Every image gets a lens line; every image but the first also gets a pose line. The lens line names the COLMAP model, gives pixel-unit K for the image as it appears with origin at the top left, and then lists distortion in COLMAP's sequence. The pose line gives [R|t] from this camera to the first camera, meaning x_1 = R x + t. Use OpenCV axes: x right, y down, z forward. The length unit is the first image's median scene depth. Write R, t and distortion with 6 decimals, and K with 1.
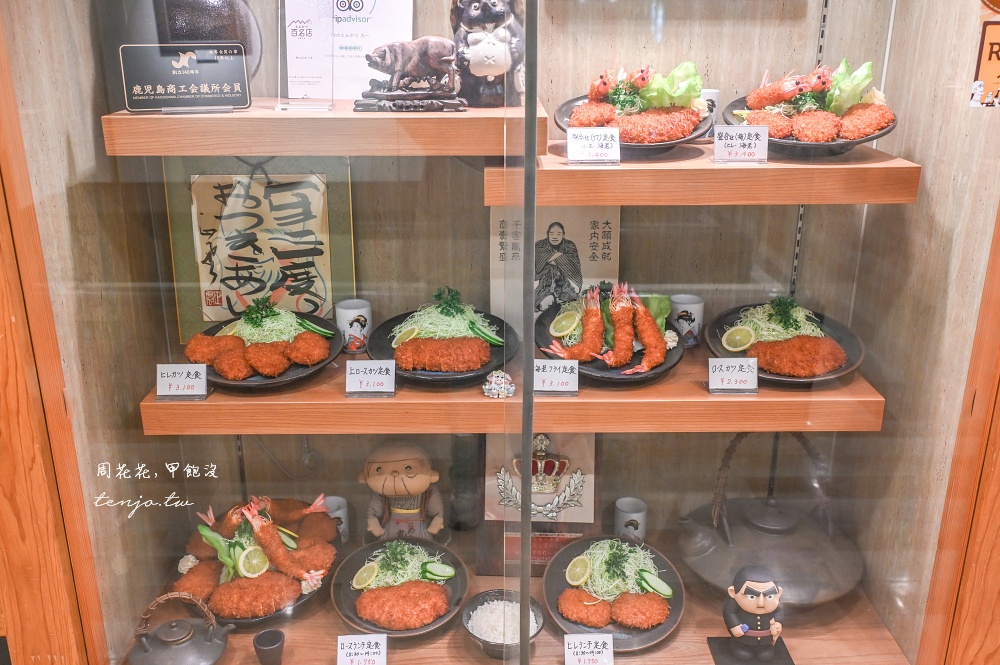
lens RADIAL K [[844.6, 0, 499.7], [0, 844.6, 329.5], [0, 0, 1]] dist [0.002668, 0.000325]
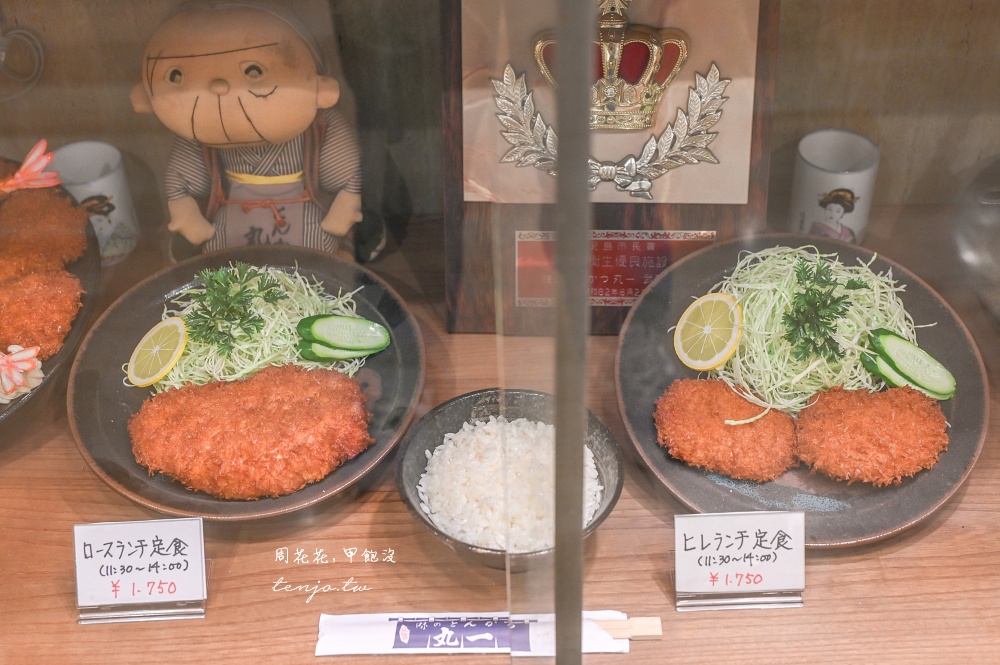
lens RADIAL K [[1357.1, 0, 500.8], [0, 1357.1, 330.3], [0, 0, 1]] dist [0.008513, 0.000000]
pose [[0.999598, -0.015424, -0.023784, 0.013726], [0.022945, 0.932937, 0.359308, 0.061589], [0.016647, -0.359710, 0.932916, 0.425552]]
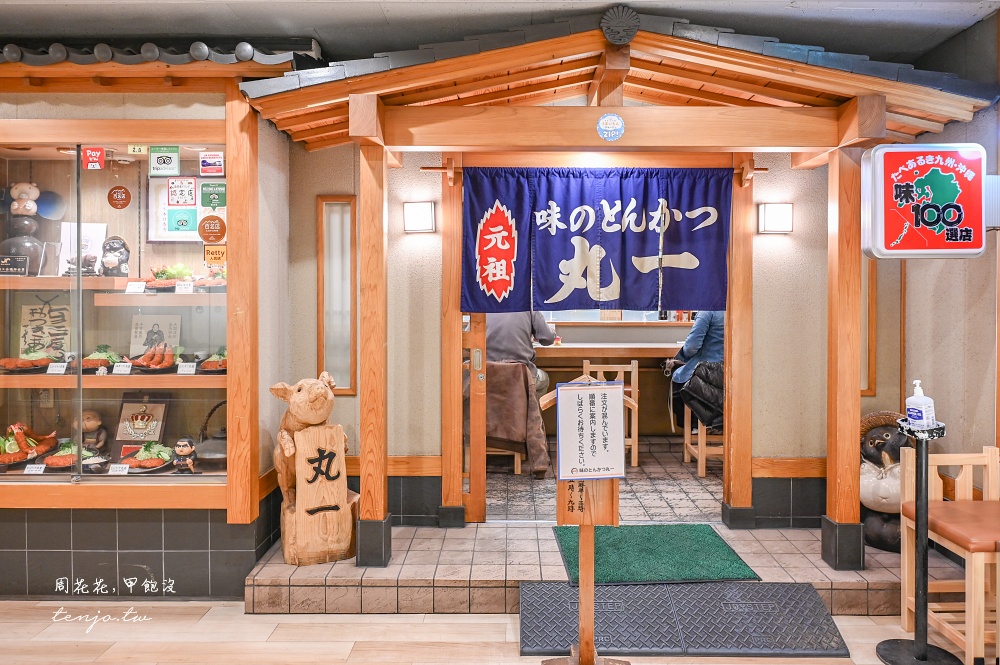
lens RADIAL K [[663.4, 0, 500.9], [0, 663.4, 334.3], [0, 0, 1]] dist [-0.001053, -0.000589]
pose [[0.999822, 0.003393, -0.018569, 1.223778], [-0.008737, 0.955192, -0.295858, 0.527973], [0.016733, 0.295967, 0.955052, -0.996197]]
